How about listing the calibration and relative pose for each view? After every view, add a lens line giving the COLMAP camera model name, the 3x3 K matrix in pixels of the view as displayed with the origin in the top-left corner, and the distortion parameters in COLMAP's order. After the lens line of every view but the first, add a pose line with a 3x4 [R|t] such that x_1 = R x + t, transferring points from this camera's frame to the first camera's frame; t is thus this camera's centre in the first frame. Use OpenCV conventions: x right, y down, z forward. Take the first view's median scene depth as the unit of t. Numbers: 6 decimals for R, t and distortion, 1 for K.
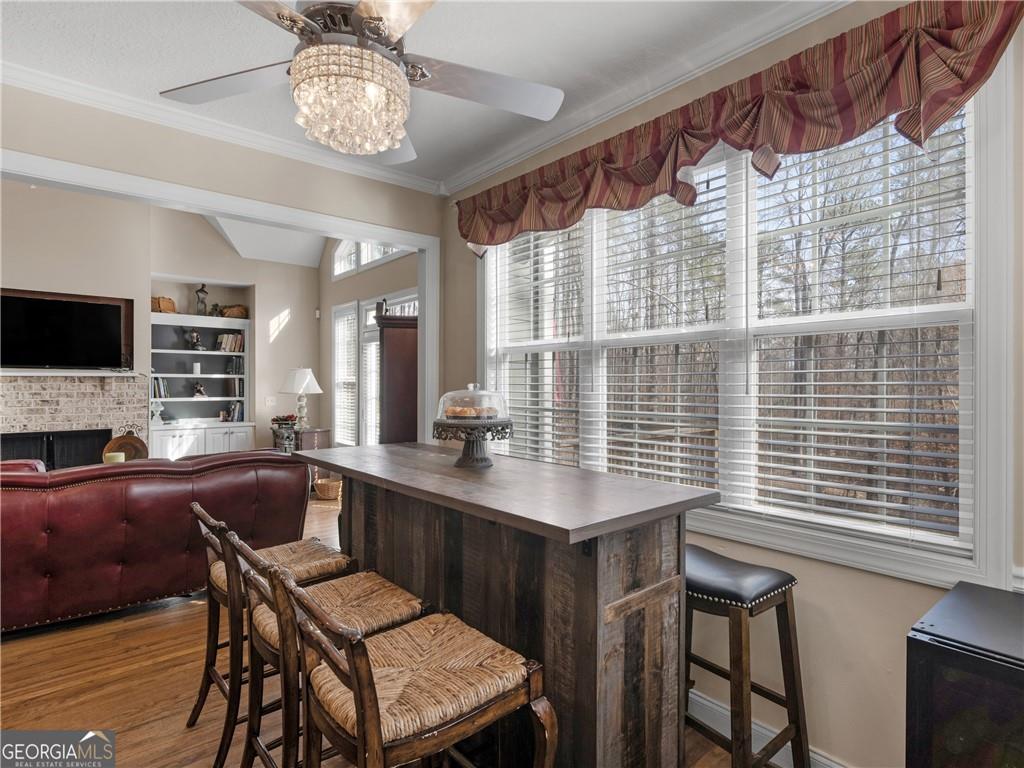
lens RADIAL K [[555.2, 0, 522.8], [0, 555.2, 382.3], [0, 0, 1]] dist [-0.006480, 0.003090]
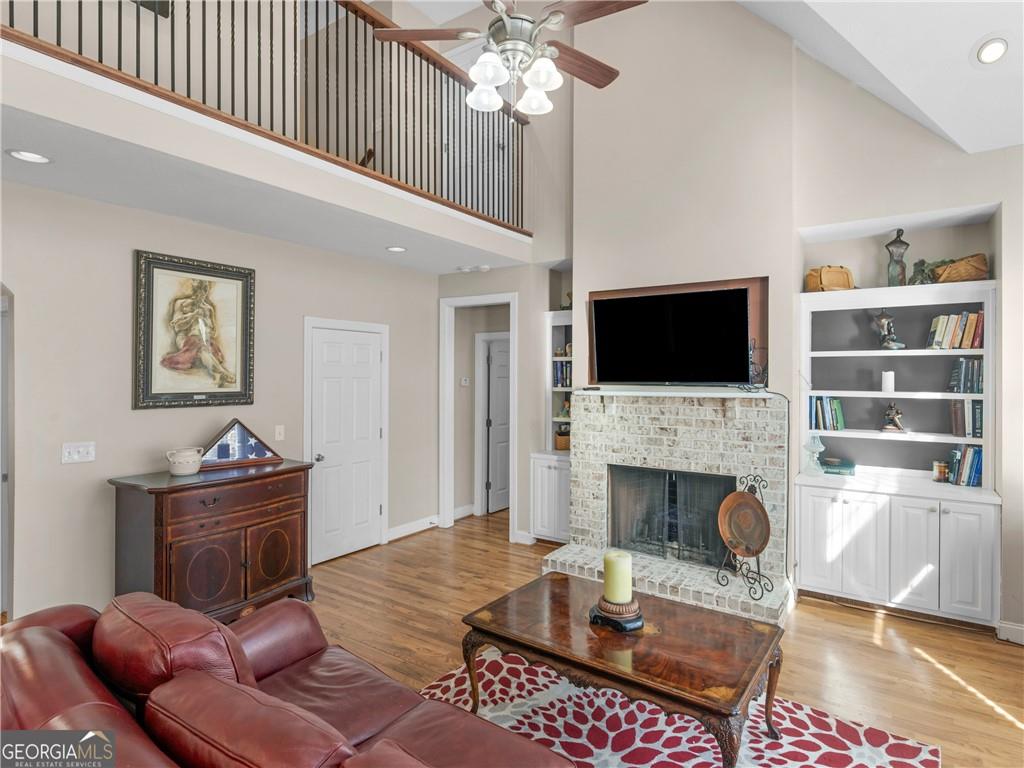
lens RADIAL K [[555.2, 0, 521.8], [0, 555.2, 380.8], [0, 0, 1]] dist [-0.006480, 0.003090]
pose [[0.287143, 0.005839, -0.957870, -0.164634], [0.002814, 0.999972, 0.006939, -0.032887], [0.957884, -0.004688, 0.287119, 0.515055]]
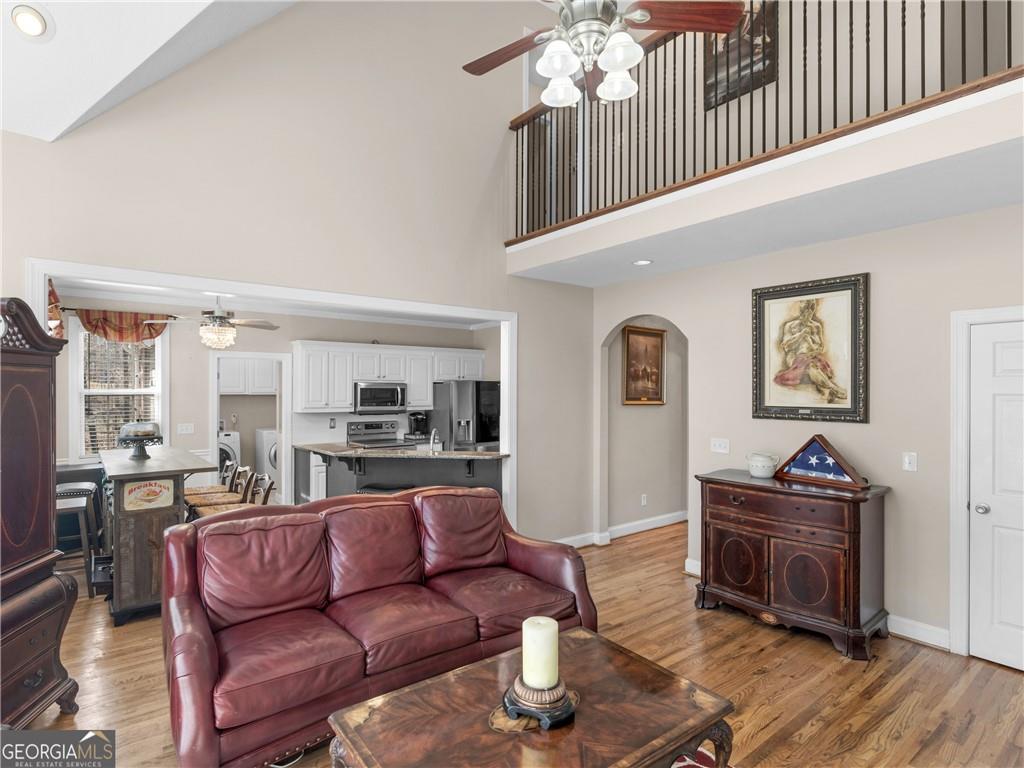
lens RADIAL K [[555.2, 0, 505.0], [0, 555.2, 393.2], [0, 0, 1]] dist [-0.006480, 0.003090]
pose [[-0.999605, -0.002985, 0.027940, -0.457390], [-0.002860, 0.999986, 0.004517, -0.034440], [-0.027953, 0.004435, -0.999599, 0.917404]]
